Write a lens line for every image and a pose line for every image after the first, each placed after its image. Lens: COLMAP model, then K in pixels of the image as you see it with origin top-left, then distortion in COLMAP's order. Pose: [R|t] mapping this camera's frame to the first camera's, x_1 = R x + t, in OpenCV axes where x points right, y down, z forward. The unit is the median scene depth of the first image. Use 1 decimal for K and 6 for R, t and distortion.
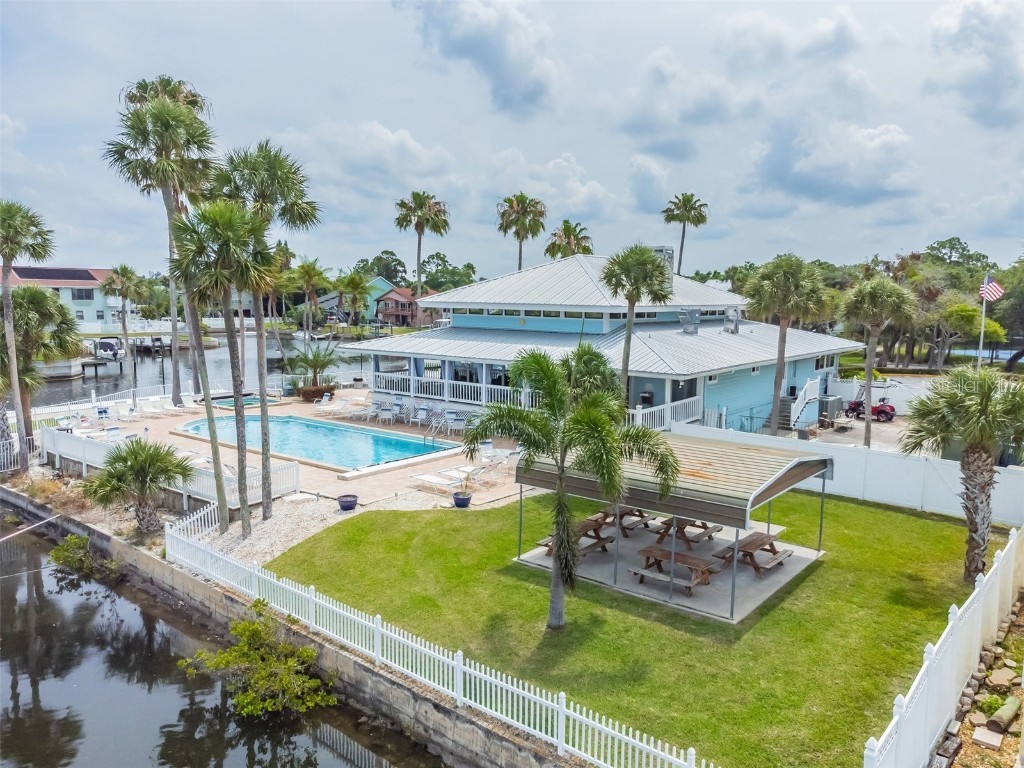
lens RADIAL K [[761.4, 0, 512.1], [0, 761.4, 417.3], [0, 0, 1]] dist [0.030240, -0.001022]
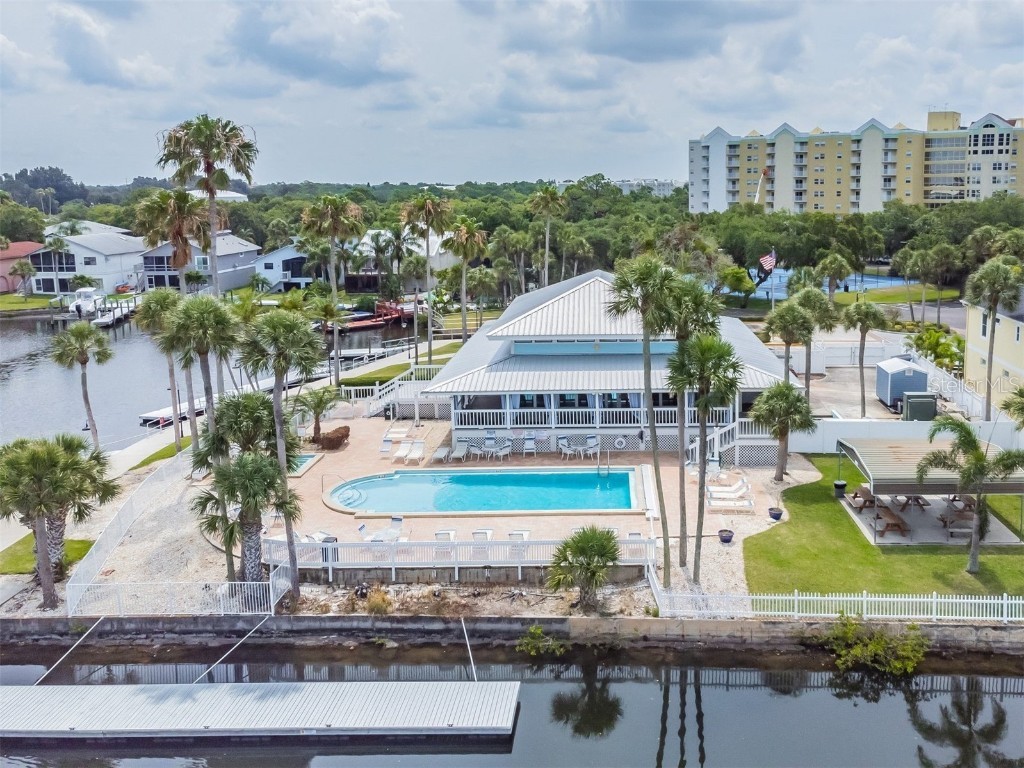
lens RADIAL K [[932.3, 0, 512.0], [0, 932.3, 384.0], [0, 0, 1]] dist [0.003527, 0.005063]
pose [[0.803788, -0.161888, 0.572465, -0.096786], [0.124644, 0.986733, 0.104028, -0.025058], [-0.581711, -0.012262, 0.813303, -0.005867]]
